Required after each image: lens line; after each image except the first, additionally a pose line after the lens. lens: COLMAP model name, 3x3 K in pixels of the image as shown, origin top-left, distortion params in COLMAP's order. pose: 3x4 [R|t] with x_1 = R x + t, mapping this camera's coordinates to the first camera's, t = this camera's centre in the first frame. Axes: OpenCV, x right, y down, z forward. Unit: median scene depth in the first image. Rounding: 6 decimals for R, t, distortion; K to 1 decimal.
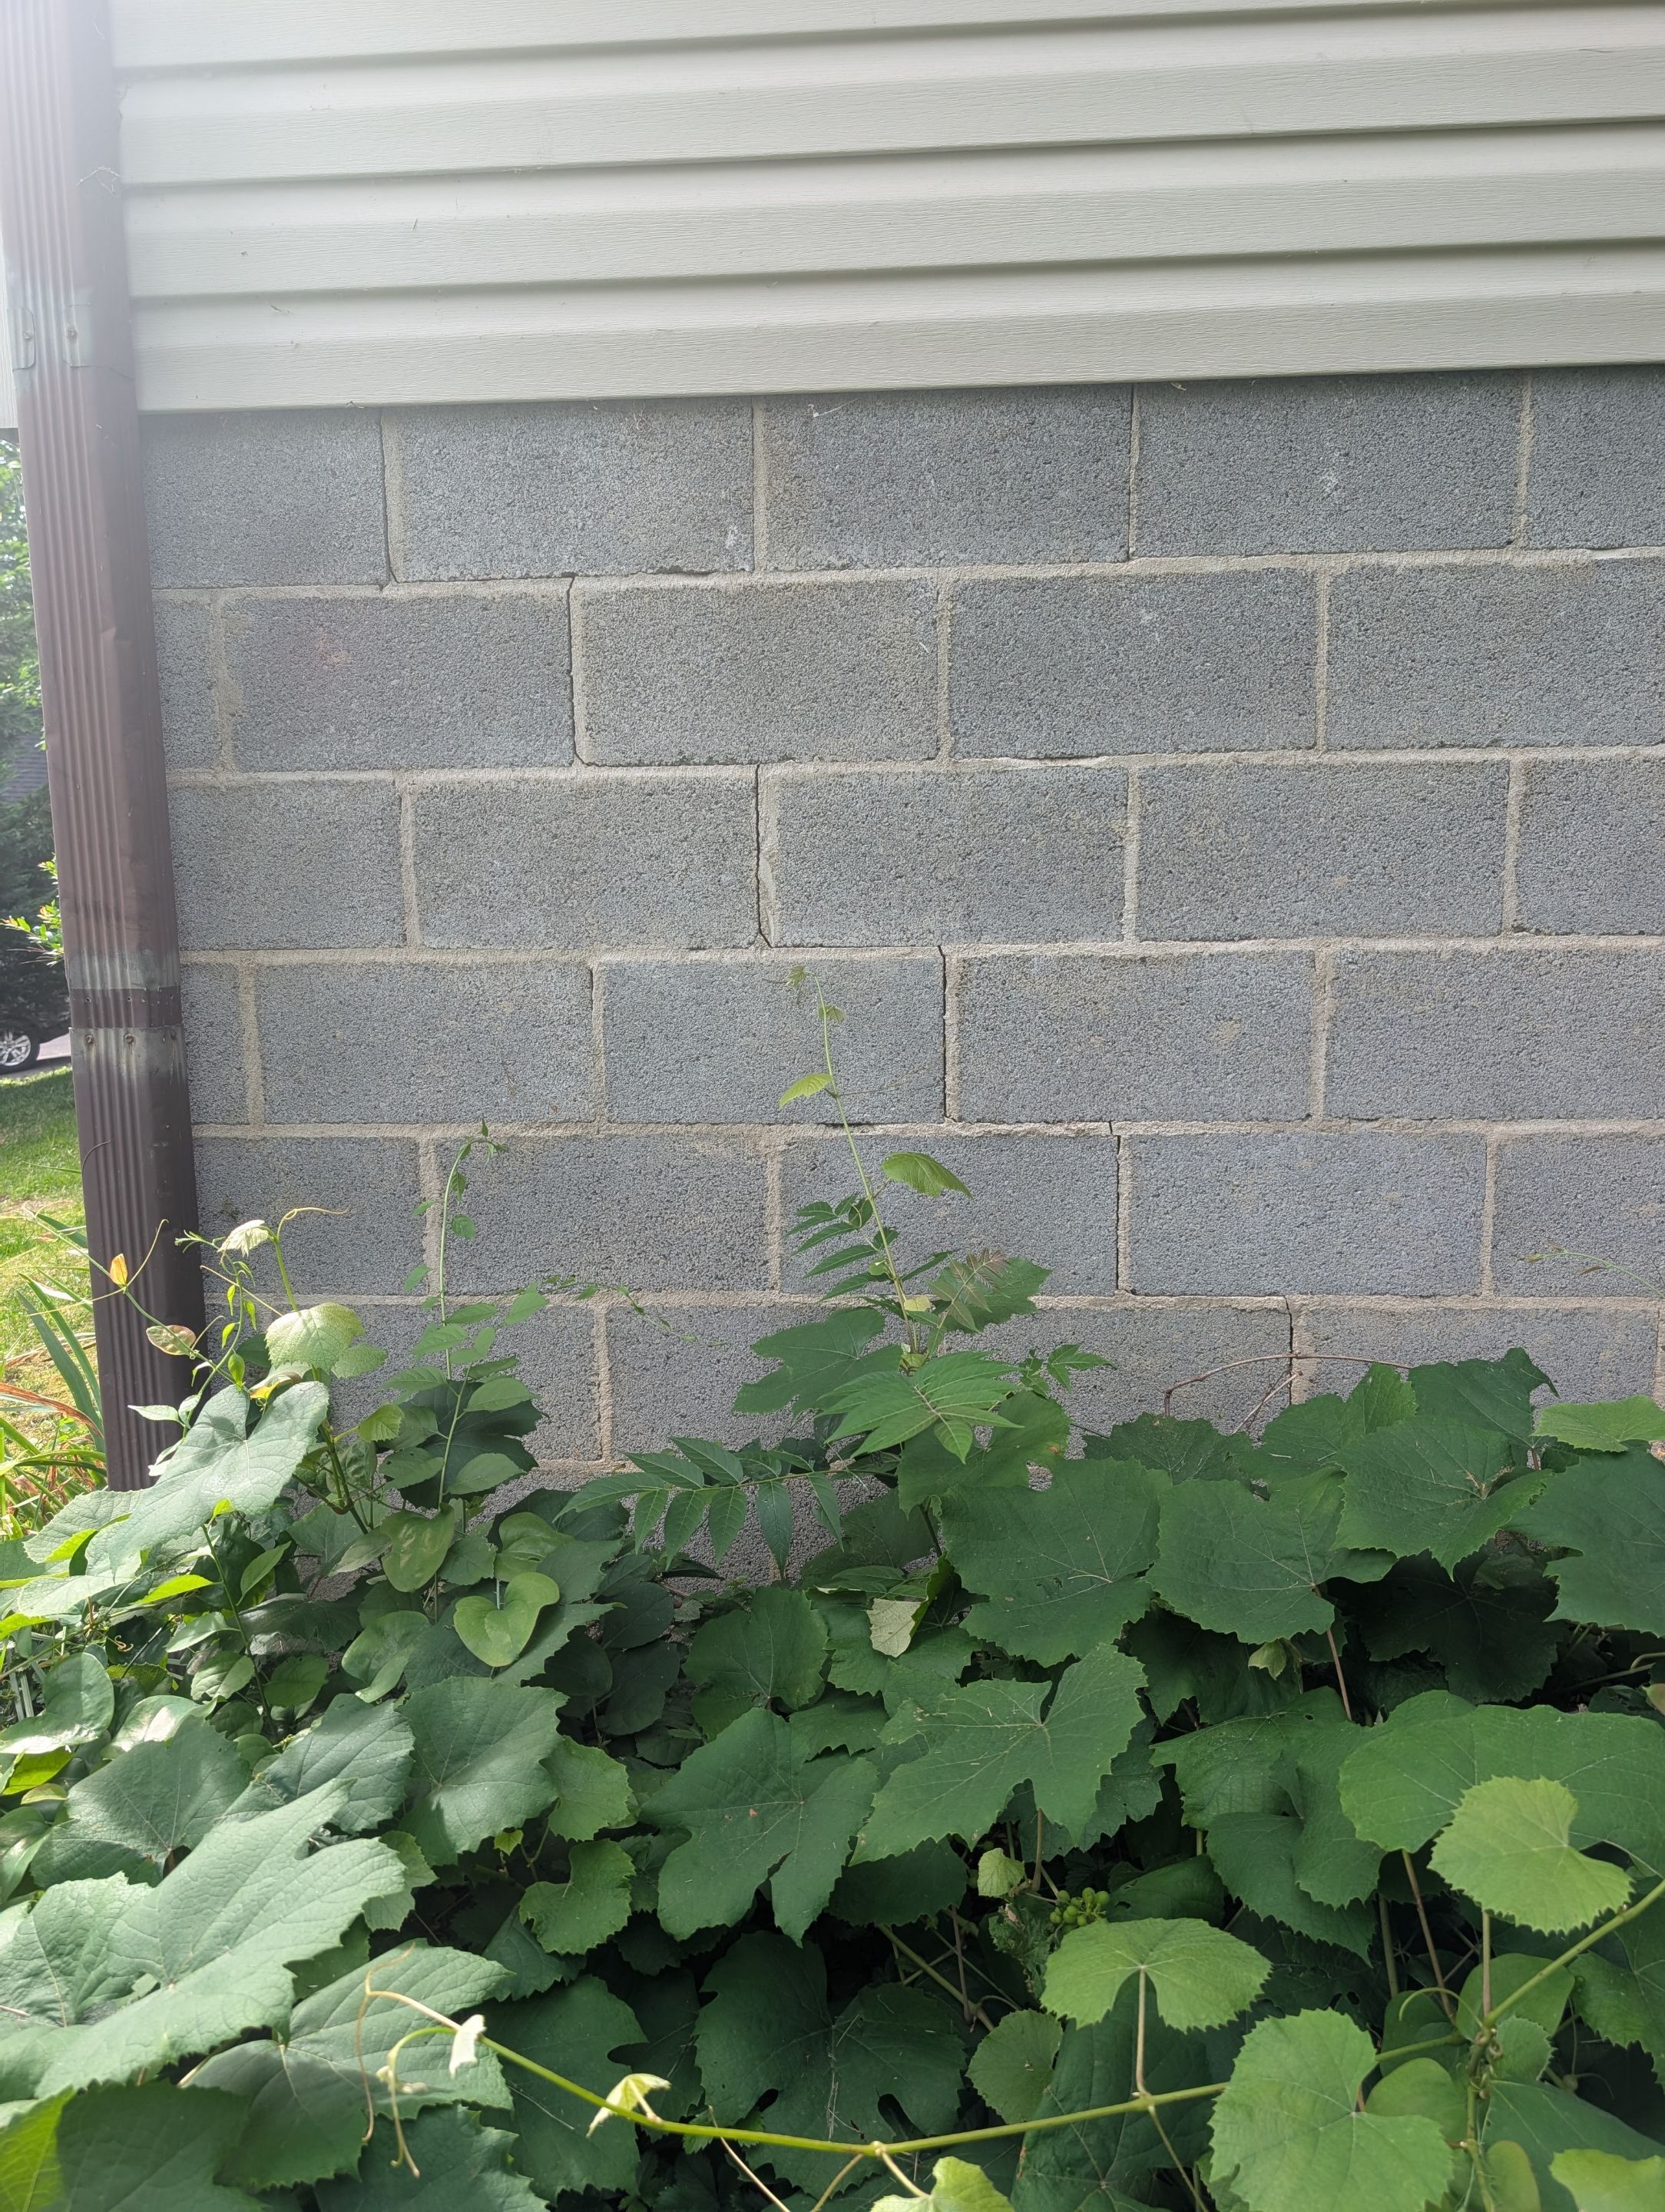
lens RADIAL K [[892.6, 0, 832.4], [0, 892.6, 1087.3], [0, 0, 1]] dist [0.000683, -0.000232]
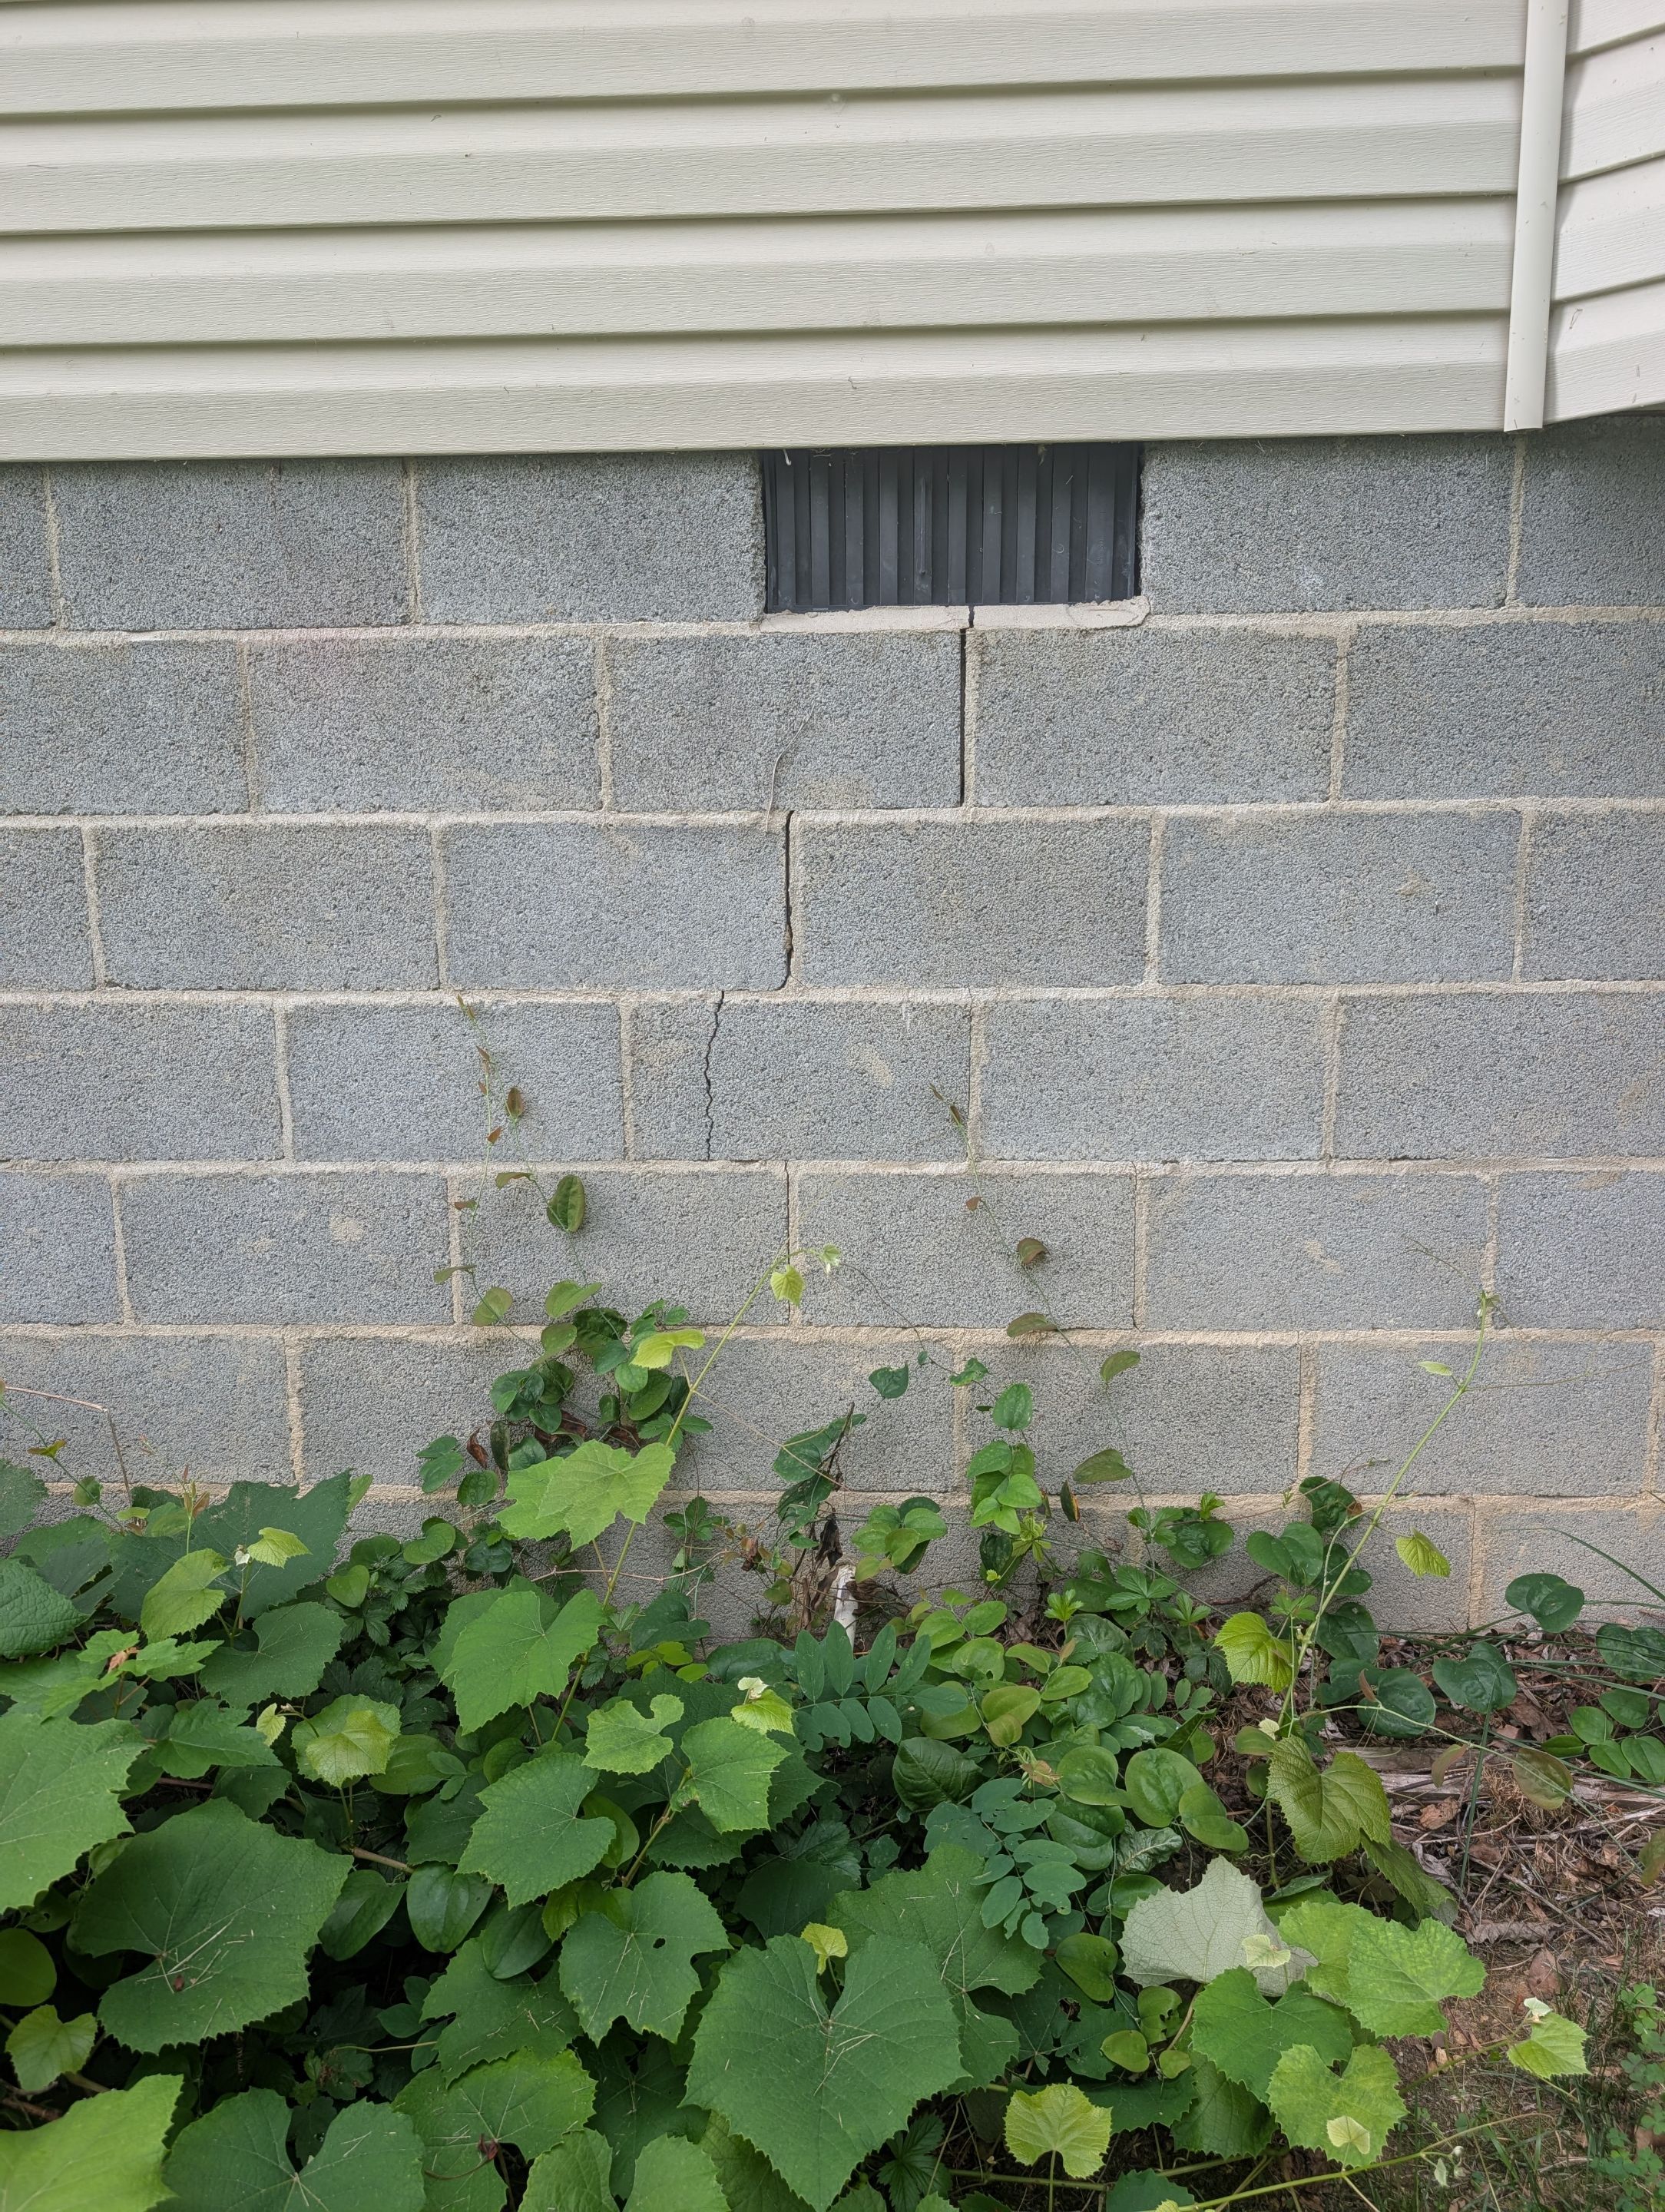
lens RADIAL K [[856.7, 0, 833.1], [0, 856.7, 1126.1], [0, 0, 1]] dist [0.003970, -0.000102]
pose [[0.999923, 0.002096, 0.012271, 1.623442], [-0.002185, 0.999972, 0.007205, -0.015401], [-0.012255, -0.007232, 0.999899, -0.048438]]
